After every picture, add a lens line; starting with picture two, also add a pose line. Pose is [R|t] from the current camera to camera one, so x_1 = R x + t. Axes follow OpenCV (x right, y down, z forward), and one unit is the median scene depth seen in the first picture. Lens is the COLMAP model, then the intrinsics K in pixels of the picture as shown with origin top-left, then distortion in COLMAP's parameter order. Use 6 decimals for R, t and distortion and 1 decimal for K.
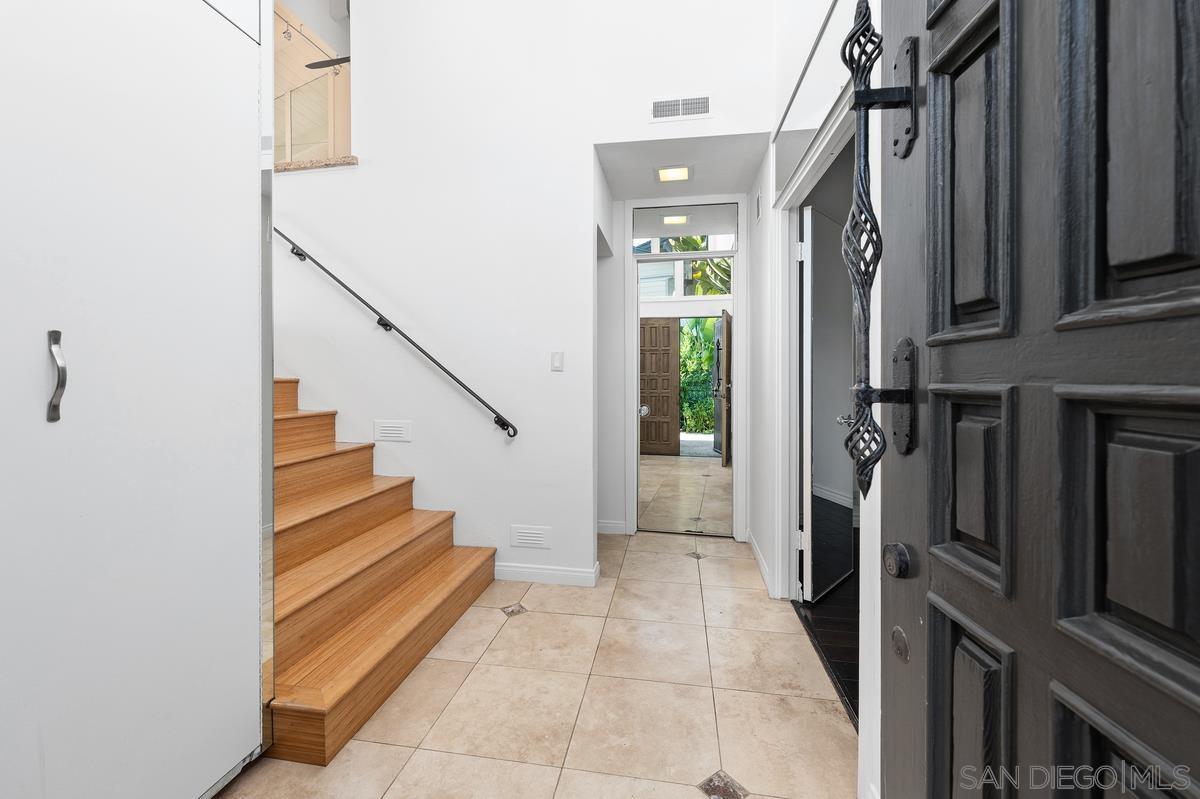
lens RADIAL K [[489.0, 0, 598.7], [0, 489.0, 391.5], [0, 0, 1]] dist [0.001420, 0.000045]
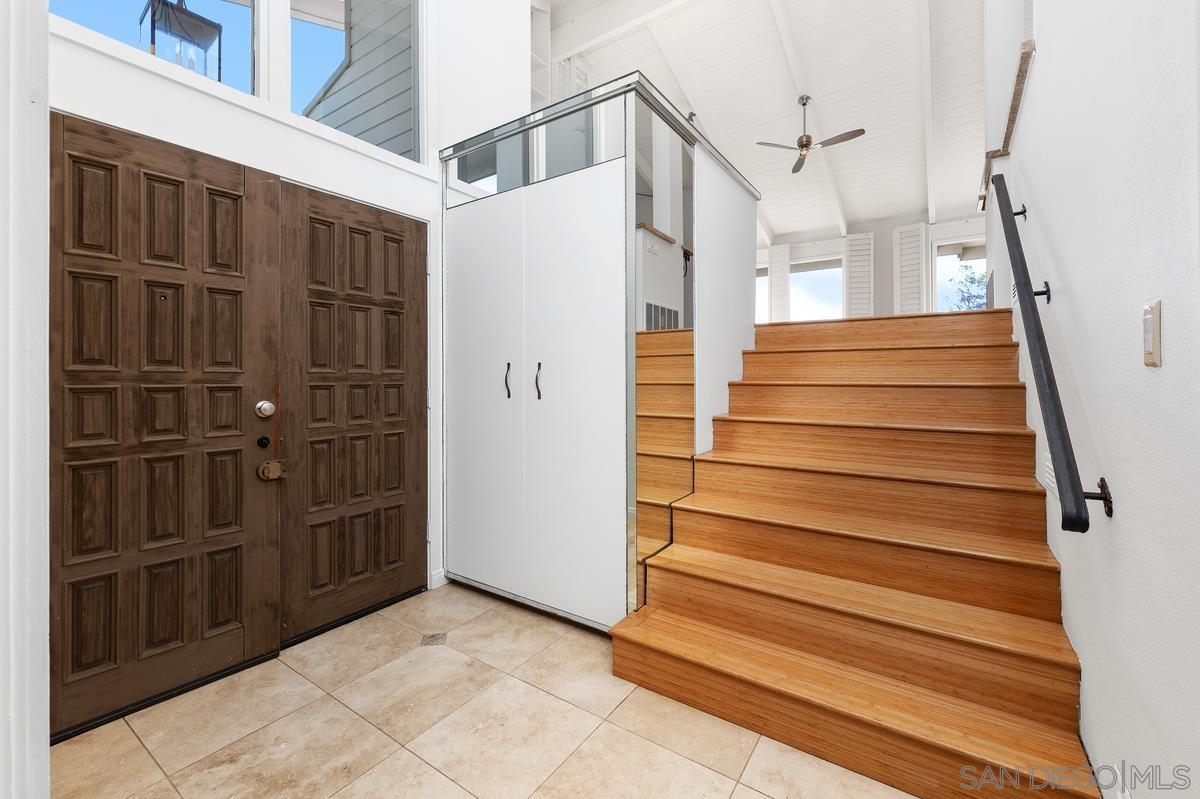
lens RADIAL K [[486.5, 0, 606.2], [0, 486.5, 376.1], [0, 0, 1]] dist [0.031979, 0.000155]
pose [[-0.437079, -0.002262, -0.899420, 0.539476], [0.002922, 0.999988, -0.003935, -0.053274], [0.899419, -0.004348, -0.437067, 1.223333]]
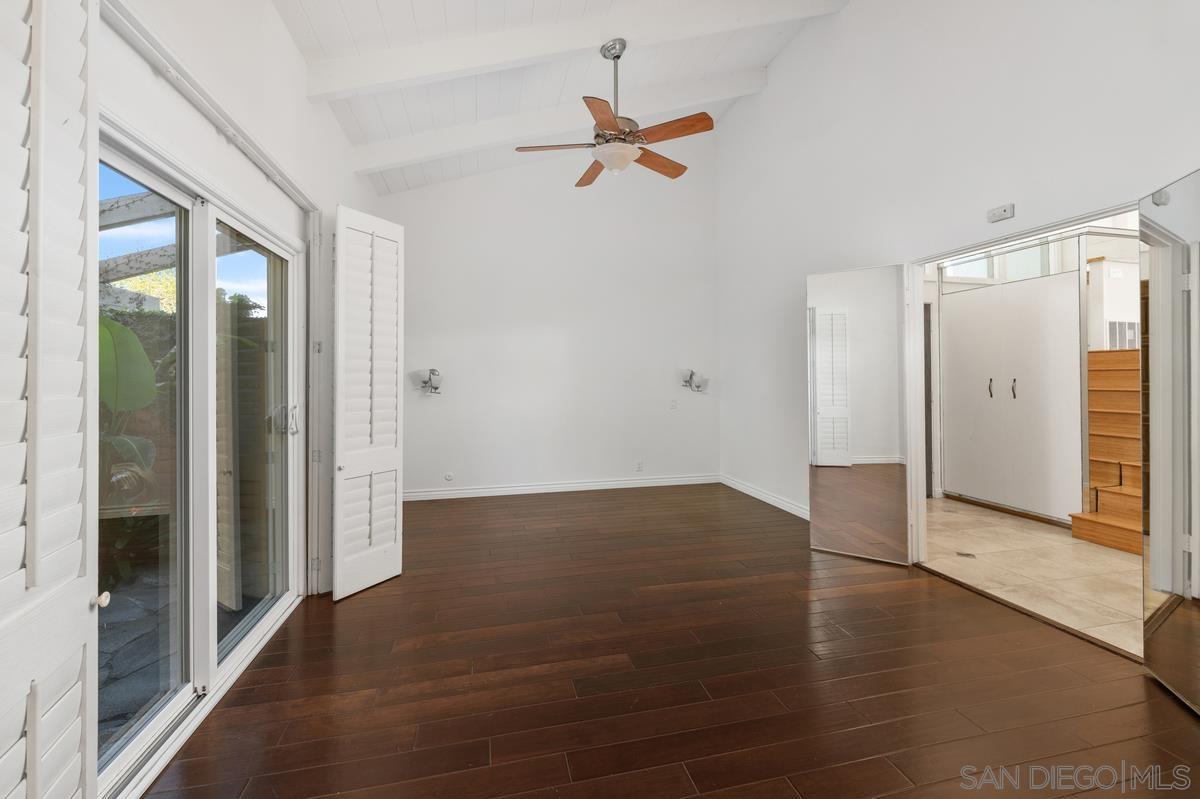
lens RADIAL K [[486.5, 0, 606.2], [0, 486.5, 376.1], [0, 0, 1]] dist [0.031979, 0.000155]
pose [[-0.926175, 0.002773, -0.377083, 2.235280], [0.006450, 0.999943, -0.008489, -0.098780], [0.377038, -0.010295, -0.926141, 2.014406]]
